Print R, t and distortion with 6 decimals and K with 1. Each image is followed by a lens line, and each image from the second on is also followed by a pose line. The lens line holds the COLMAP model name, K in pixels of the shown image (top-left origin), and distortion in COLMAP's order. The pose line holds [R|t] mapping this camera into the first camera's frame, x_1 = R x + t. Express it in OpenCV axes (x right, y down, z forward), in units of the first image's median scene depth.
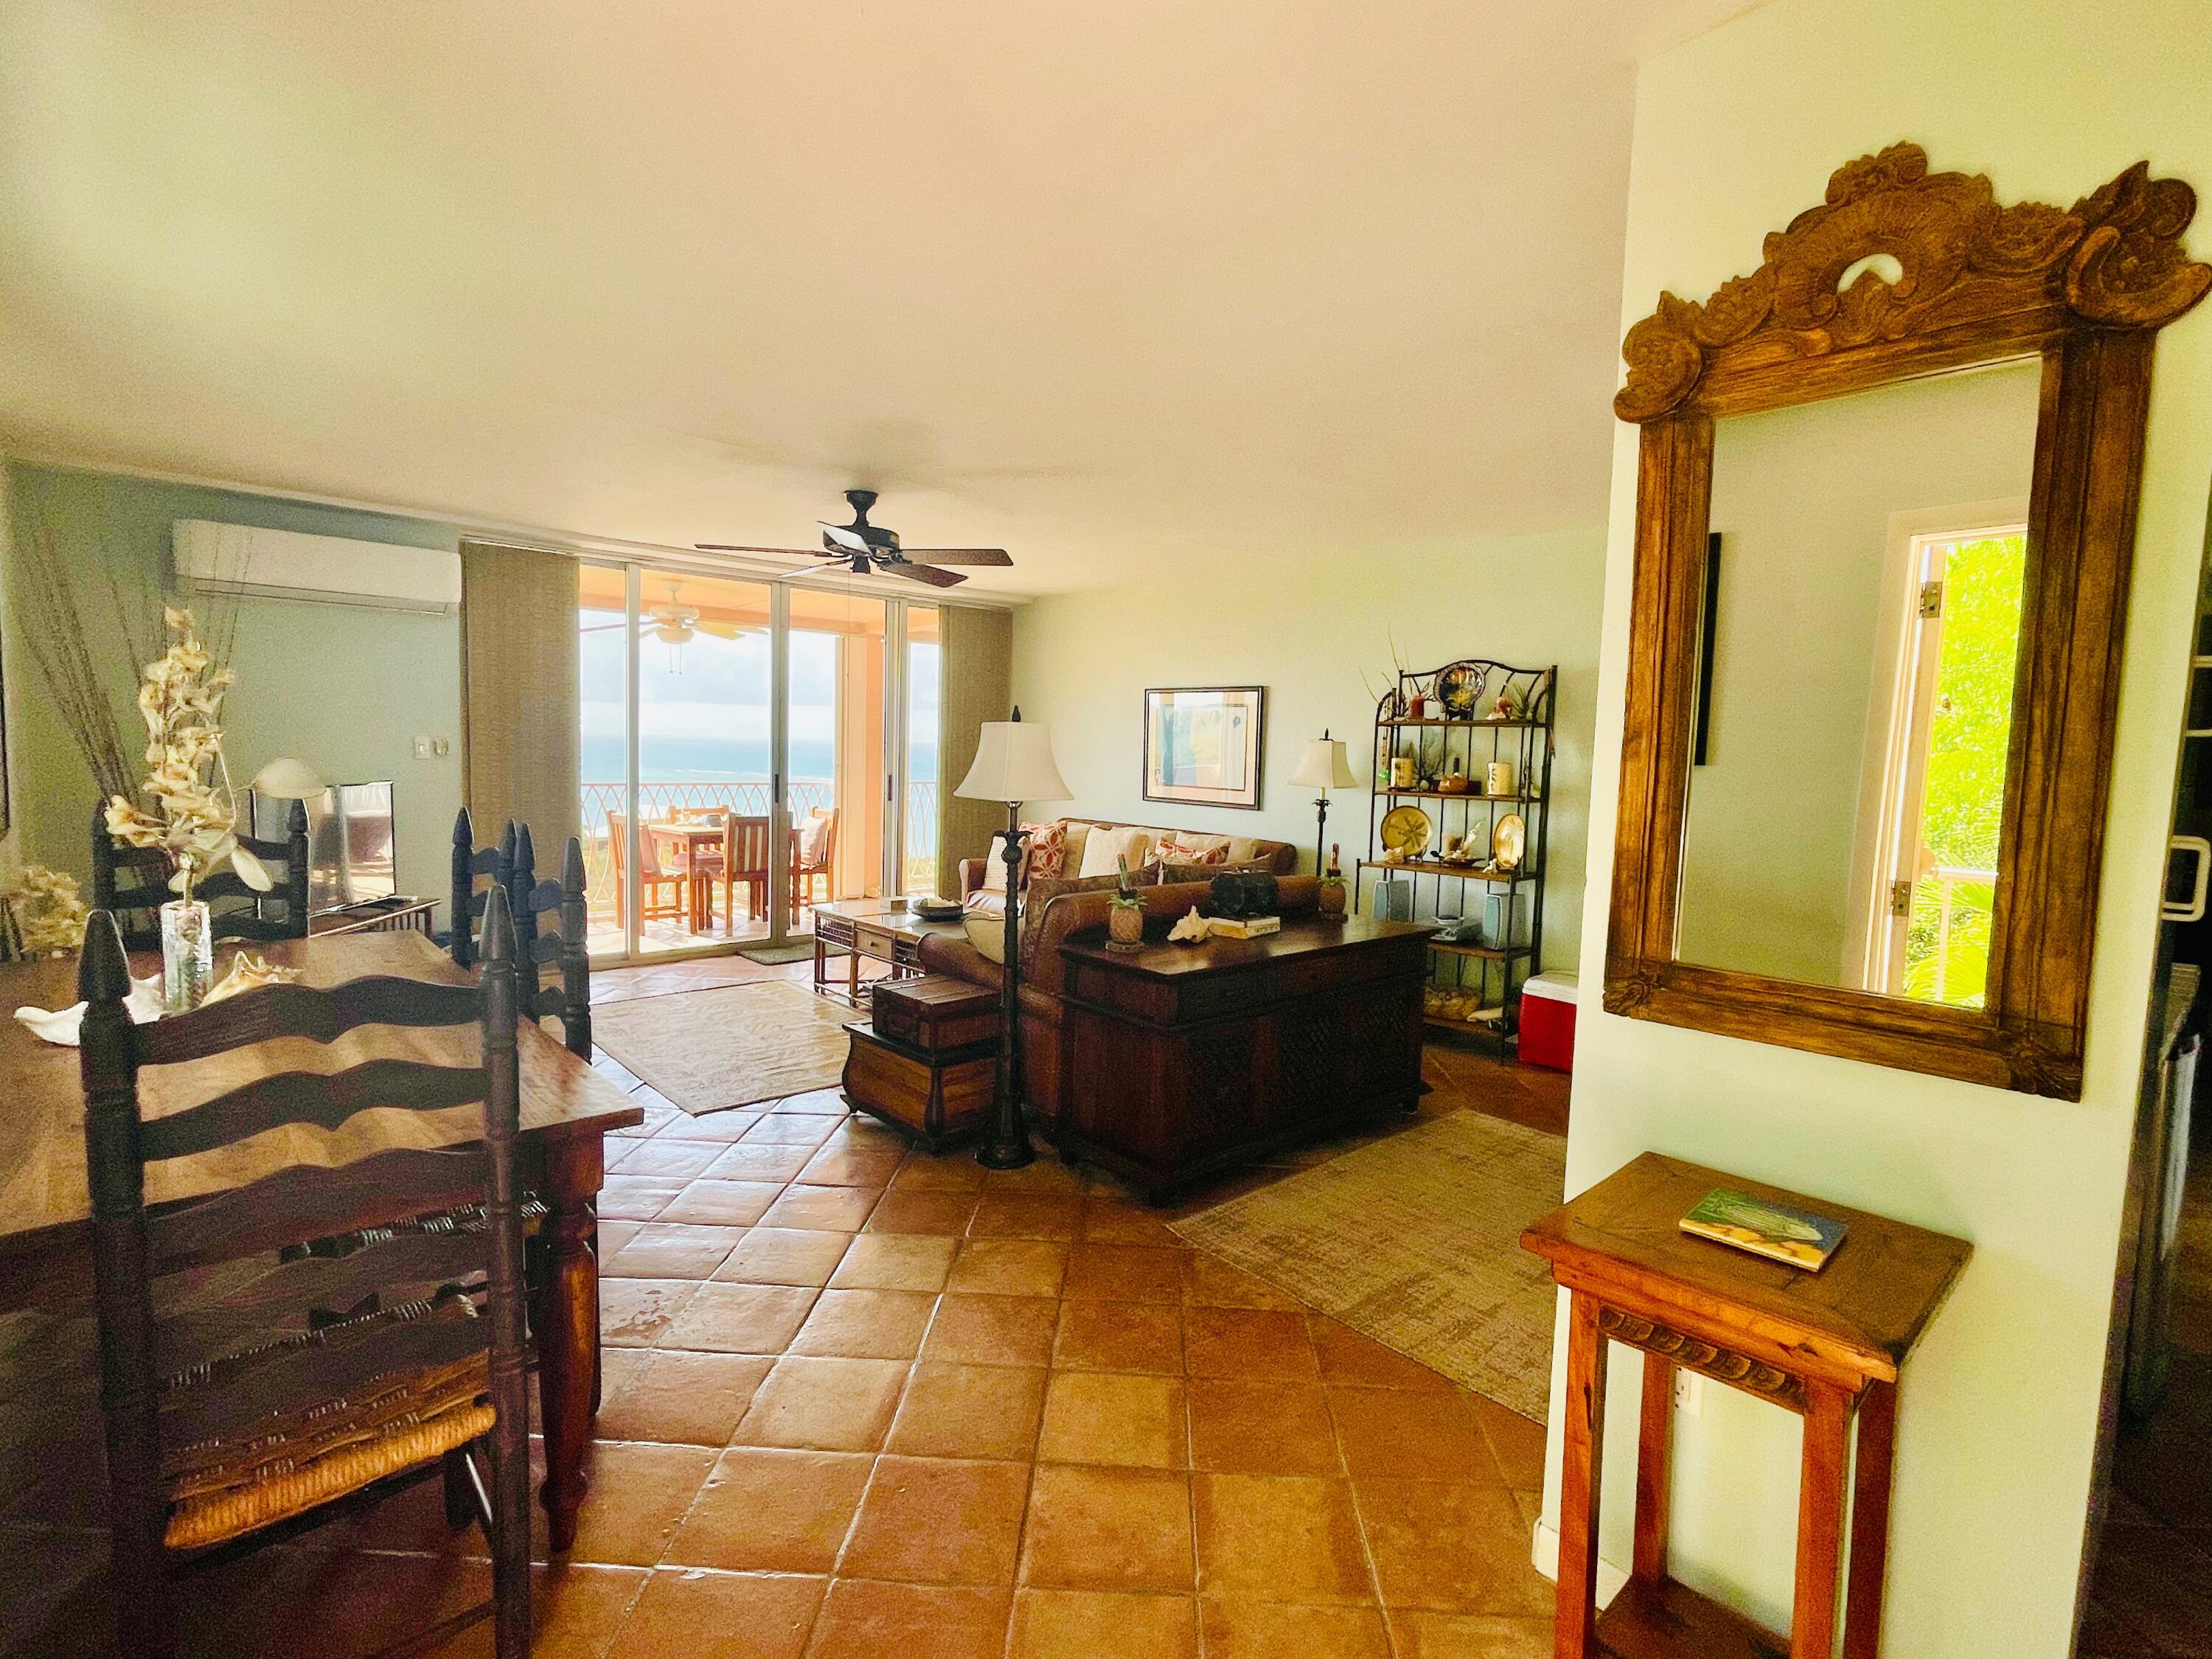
lens RADIAL K [[1041.5, 0, 1109.4], [0, 1041.5, 833.5], [0, 0, 1]] dist [-0.002090, 0.000938]
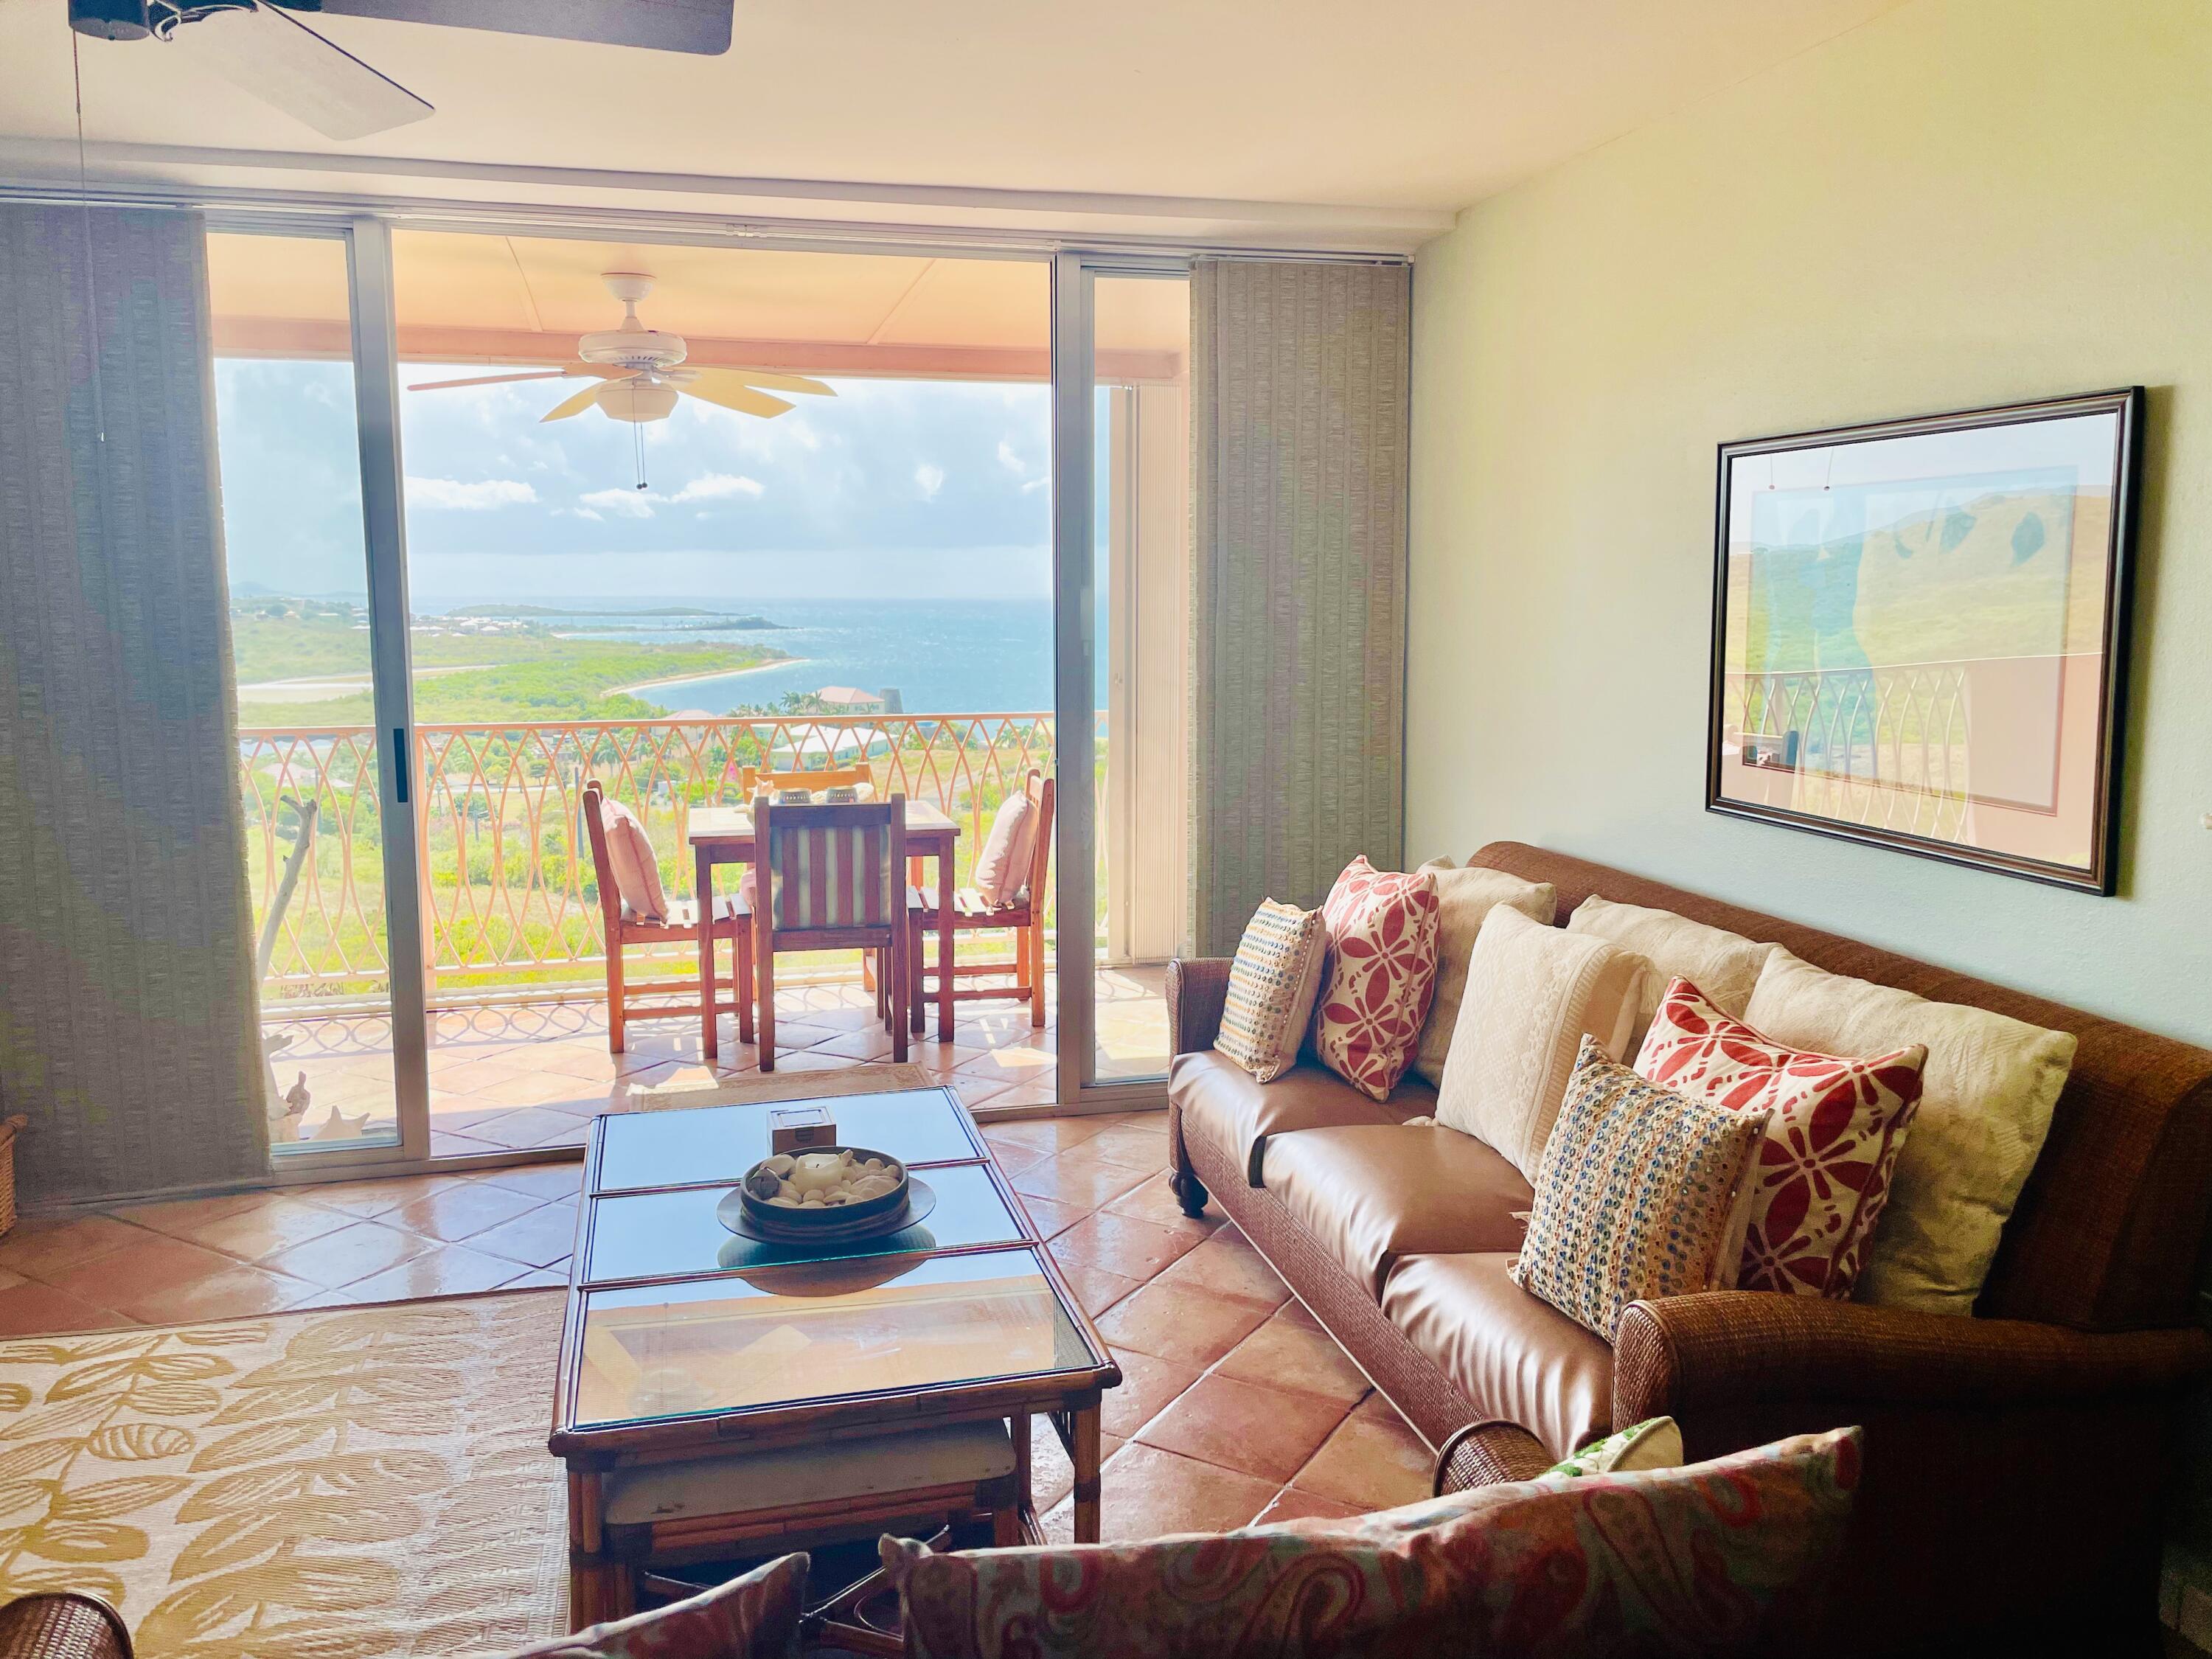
lens RADIAL K [[1675.6, 0, 1089.8], [0, 1675.6, 793.5], [0, 0, 1]] dist [0.075319, -0.086712]
pose [[0.878182, 0.026785, -0.477576, 0.122121], [-0.011888, 0.999345, 0.034188, -0.057181], [0.478179, -0.024345, 0.877925, 0.527063]]
